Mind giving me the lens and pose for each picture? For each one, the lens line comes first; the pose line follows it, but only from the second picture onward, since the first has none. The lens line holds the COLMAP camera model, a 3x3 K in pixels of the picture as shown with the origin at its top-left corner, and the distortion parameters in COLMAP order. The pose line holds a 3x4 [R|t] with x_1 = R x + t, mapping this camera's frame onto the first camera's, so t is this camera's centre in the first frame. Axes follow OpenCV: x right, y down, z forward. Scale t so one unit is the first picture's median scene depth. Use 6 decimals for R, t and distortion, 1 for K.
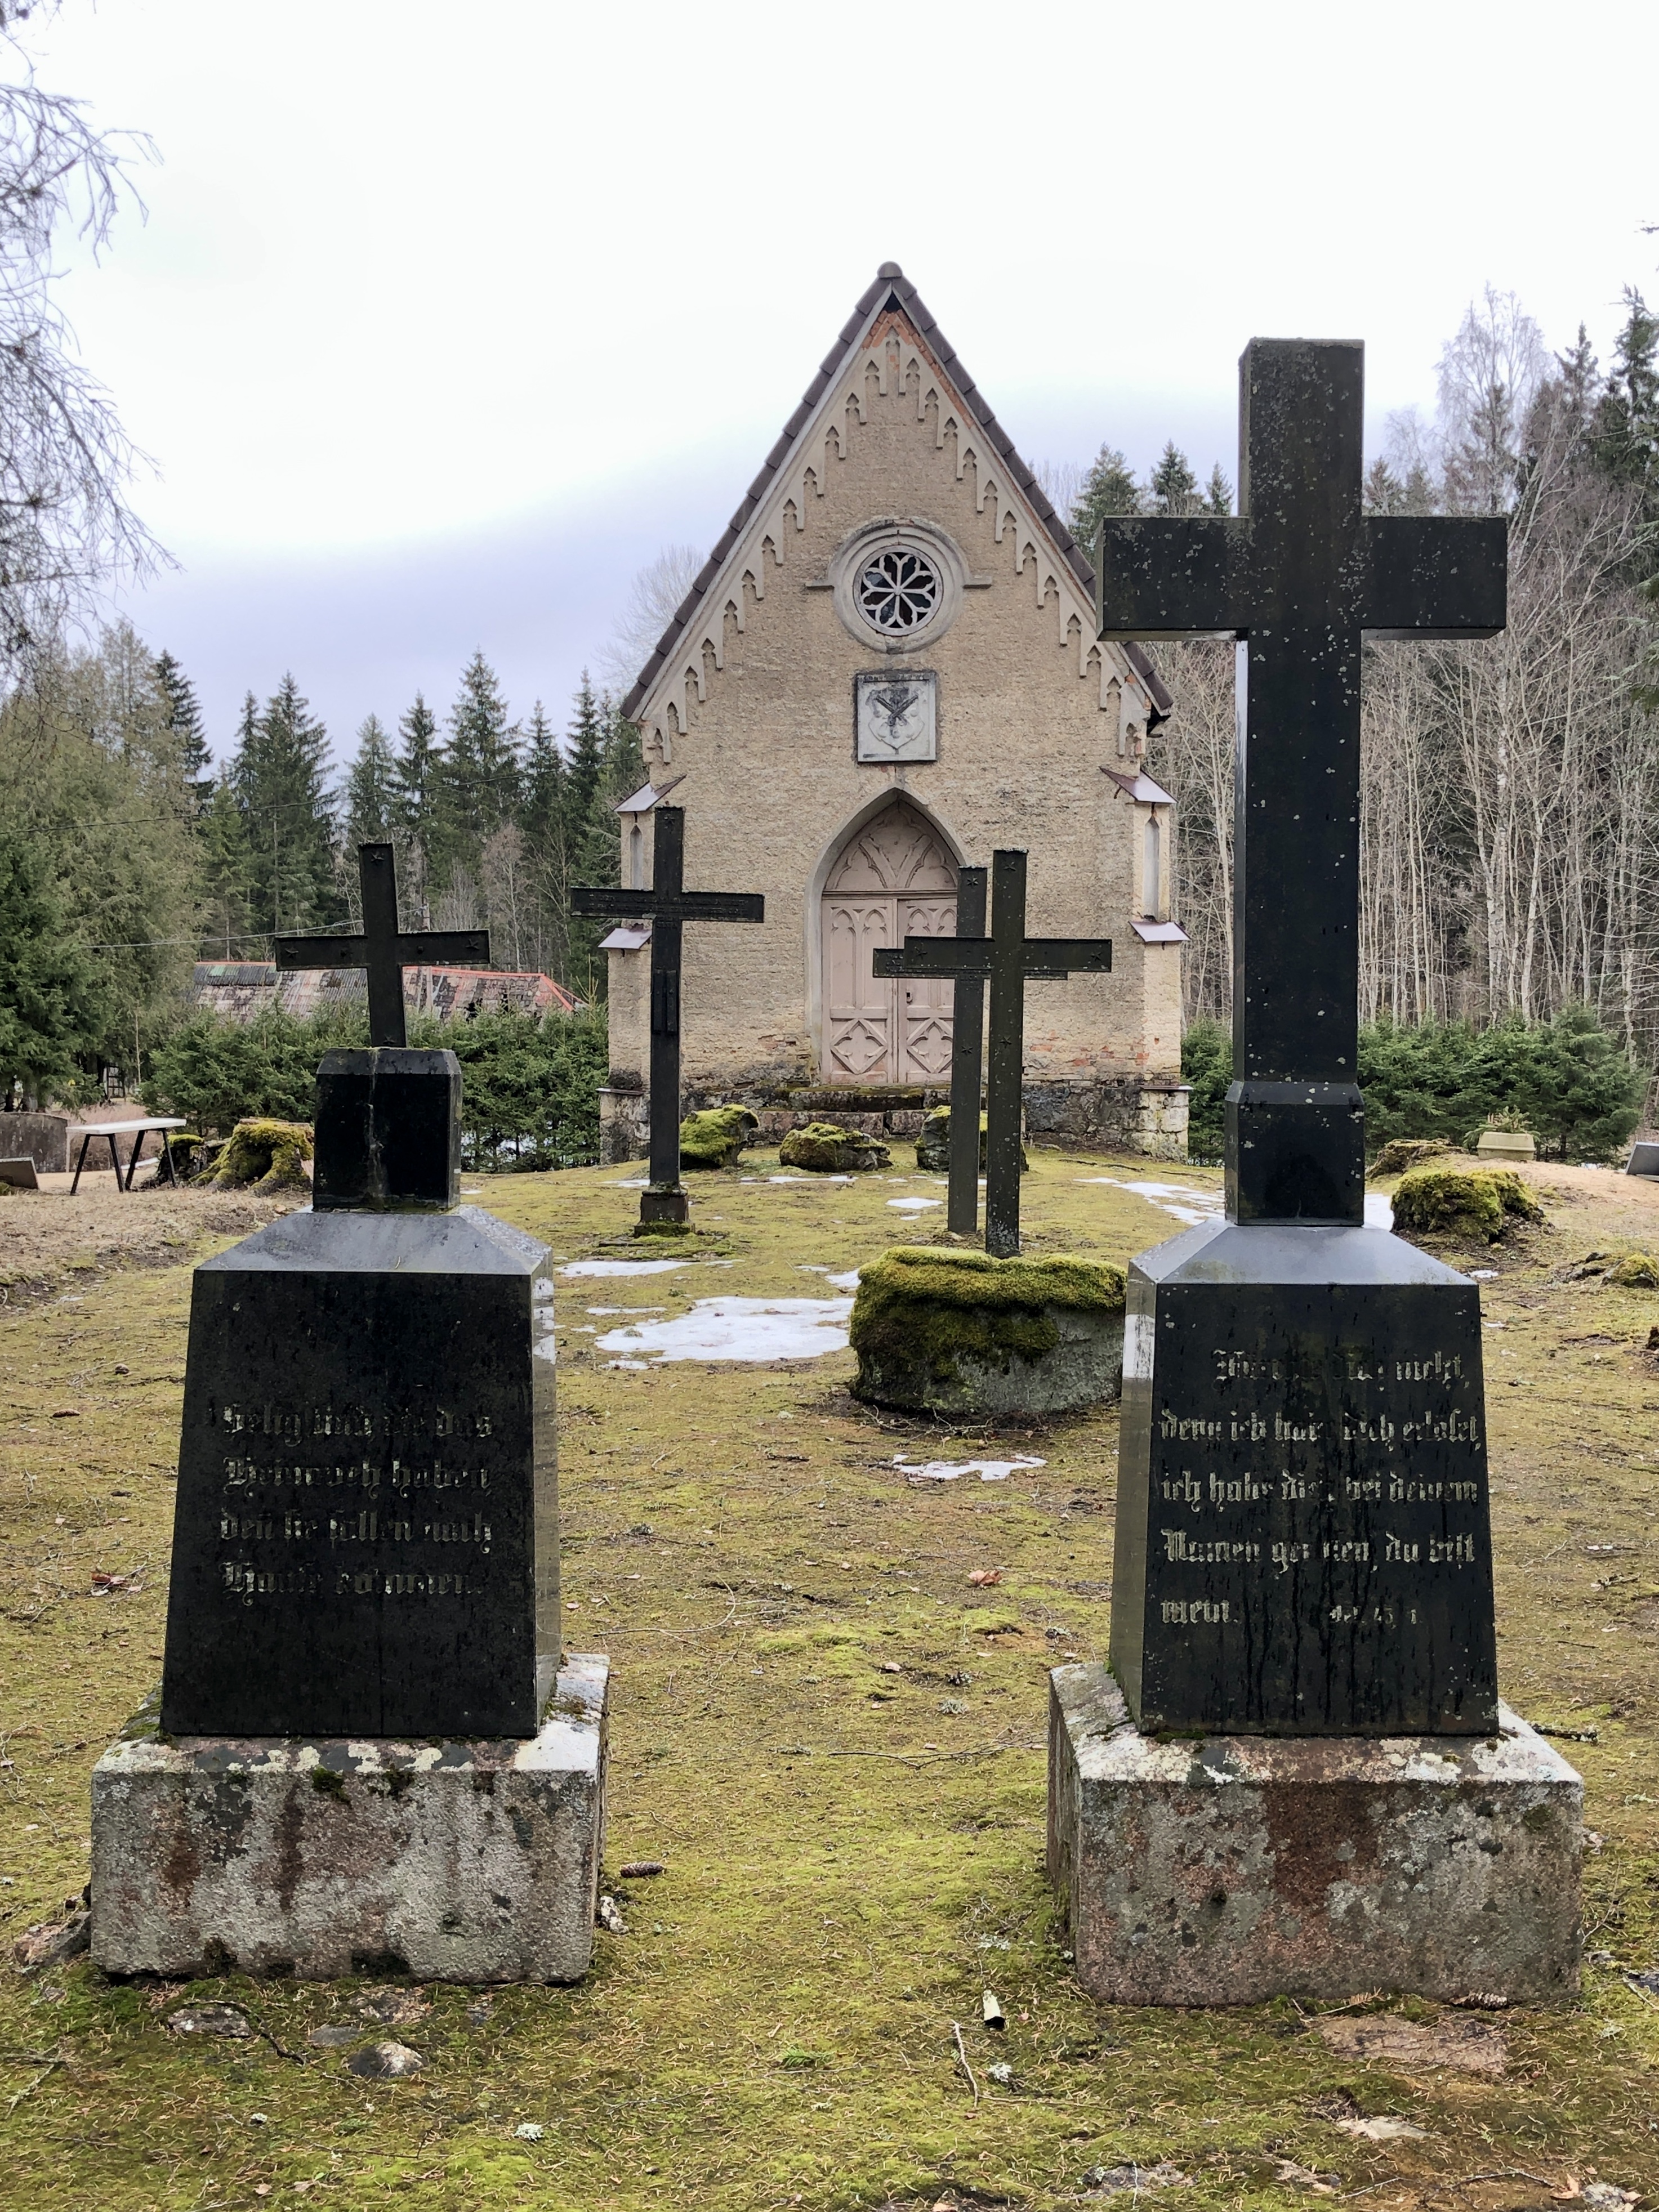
lens RADIAL K [[2376.3, 0, 837.9], [0, 2376.3, 1109.4], [0, 0, 1]] dist [0.030737, 0.000000]
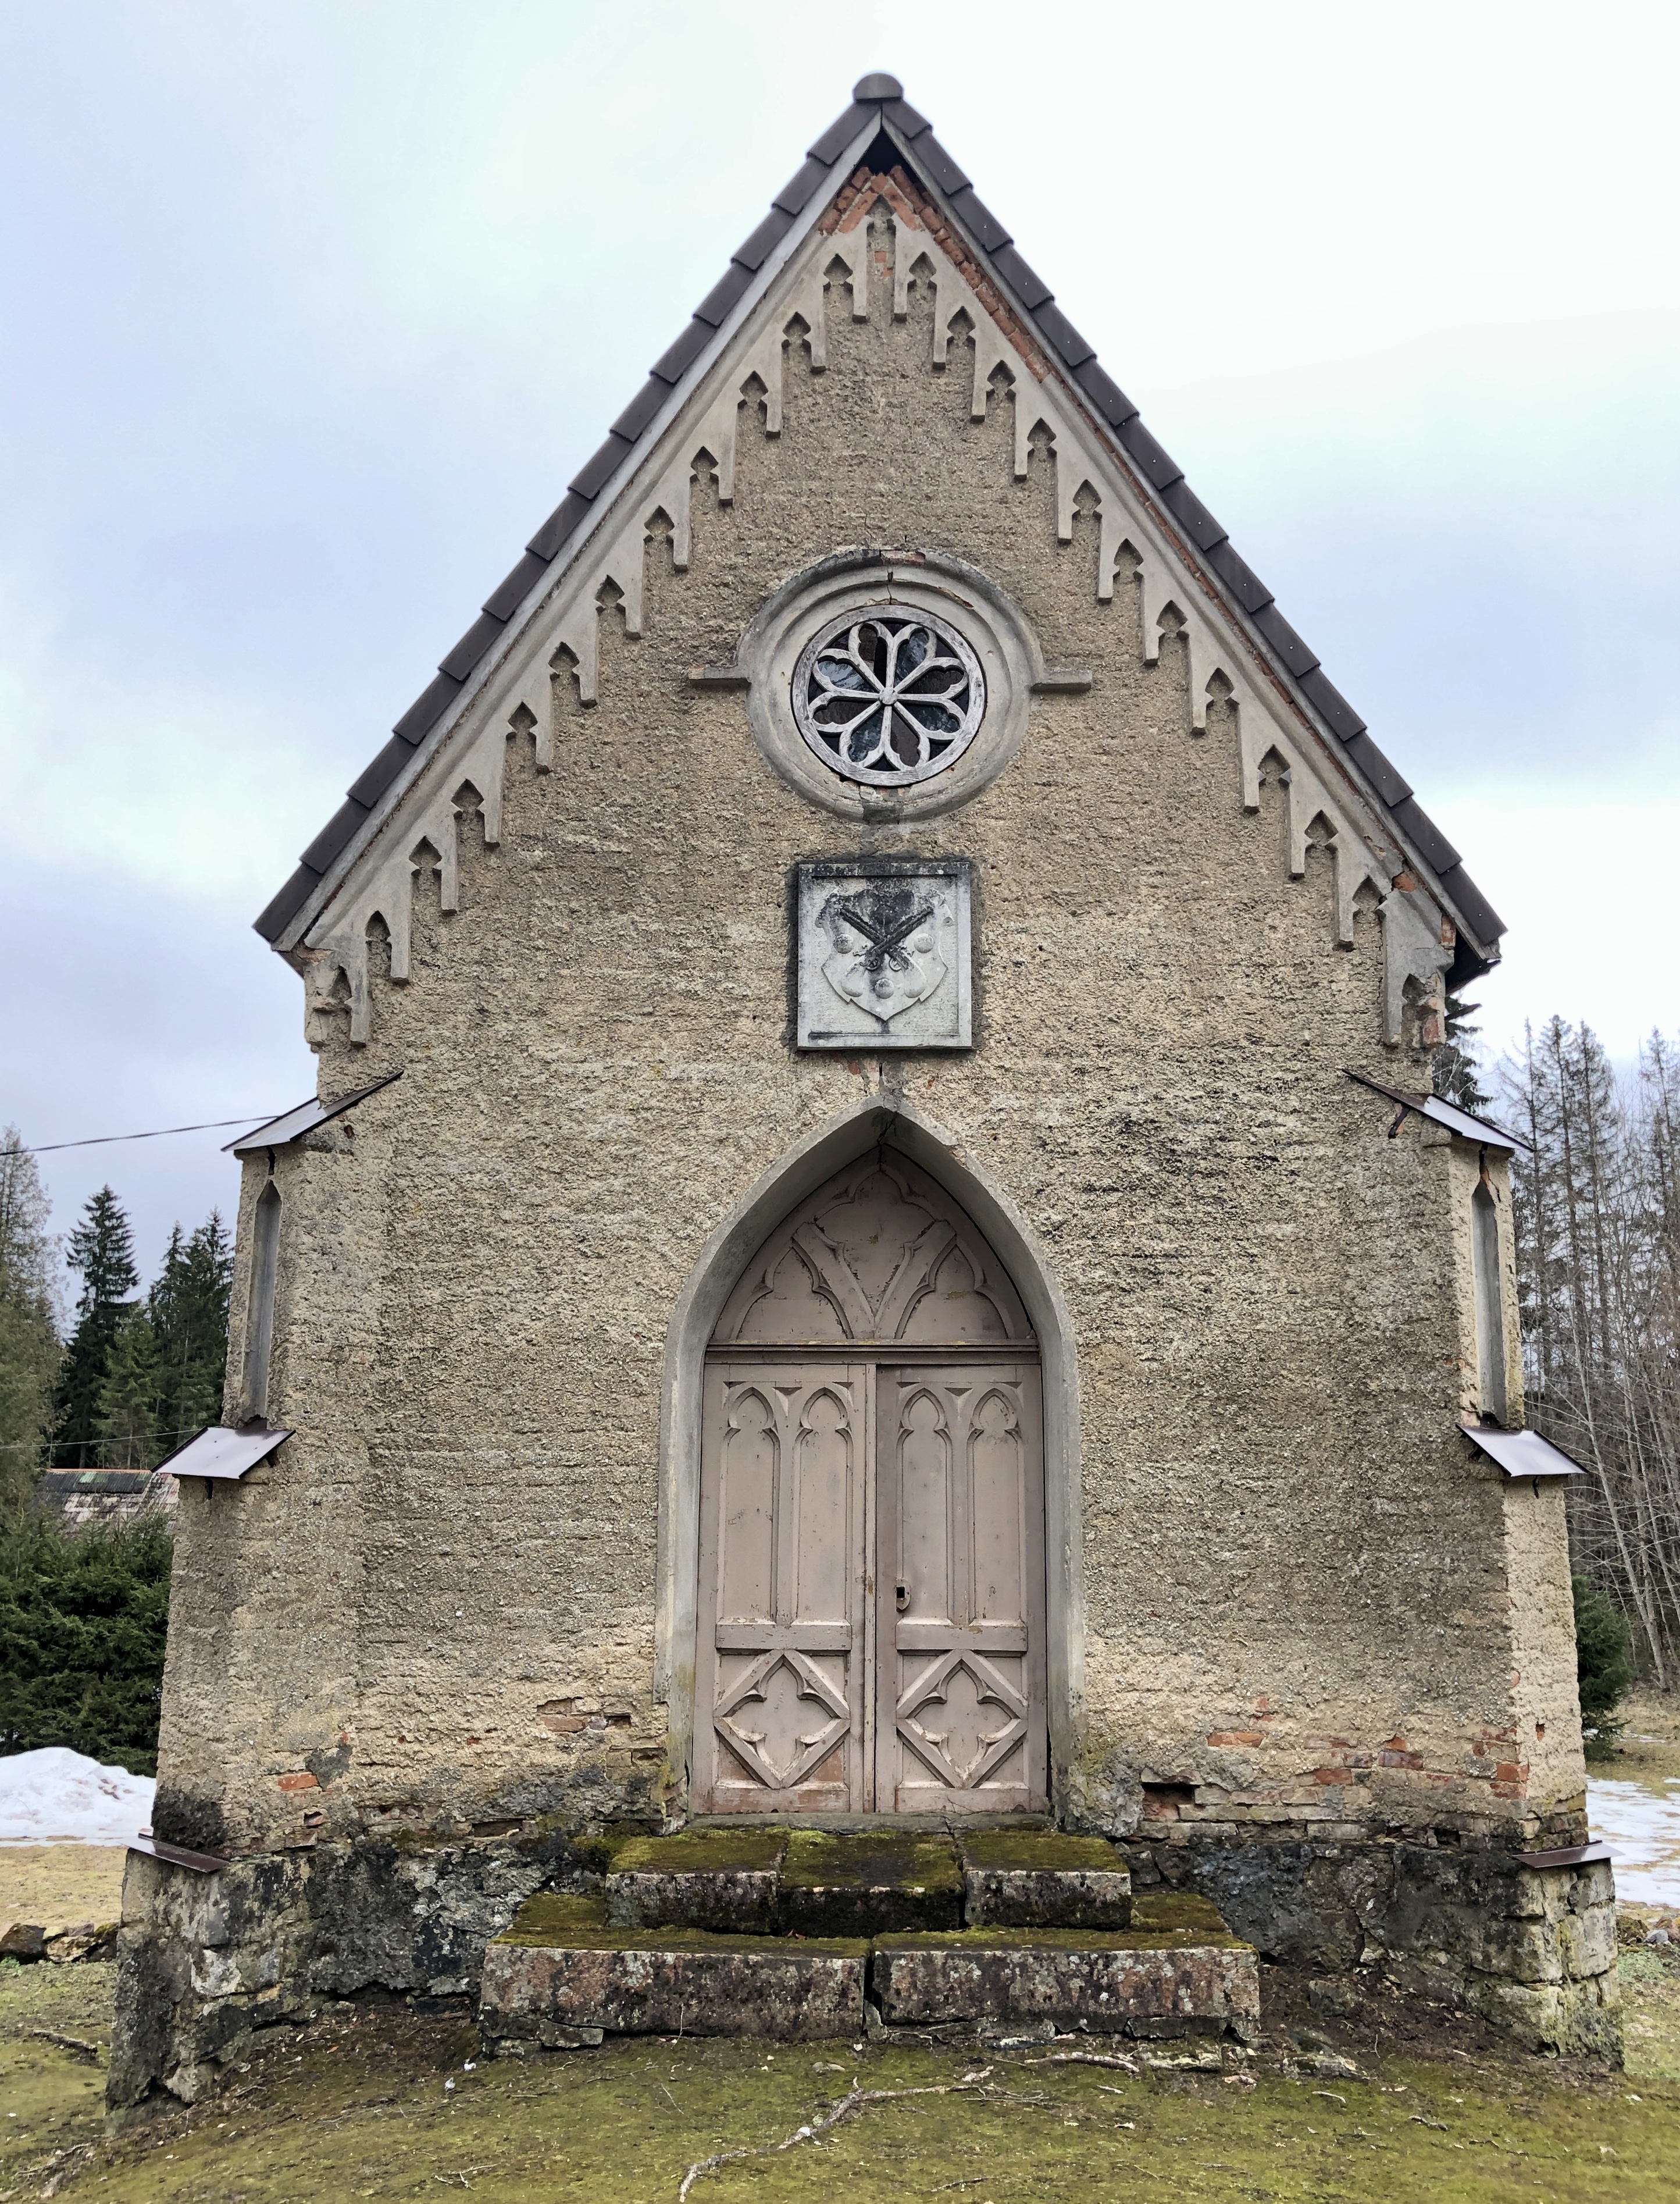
lens RADIAL K [[1855.9, 0, 856.7], [0, 1855.9, 1095.2], [0, 0, 1]] dist [0.040069, -0.022315]
pose [[0.996315, 0.027842, 0.081119, -0.008113], [-0.005961, 0.966031, -0.258358, -0.049227], [-0.085557, 0.256923, 0.962637, 0.671374]]
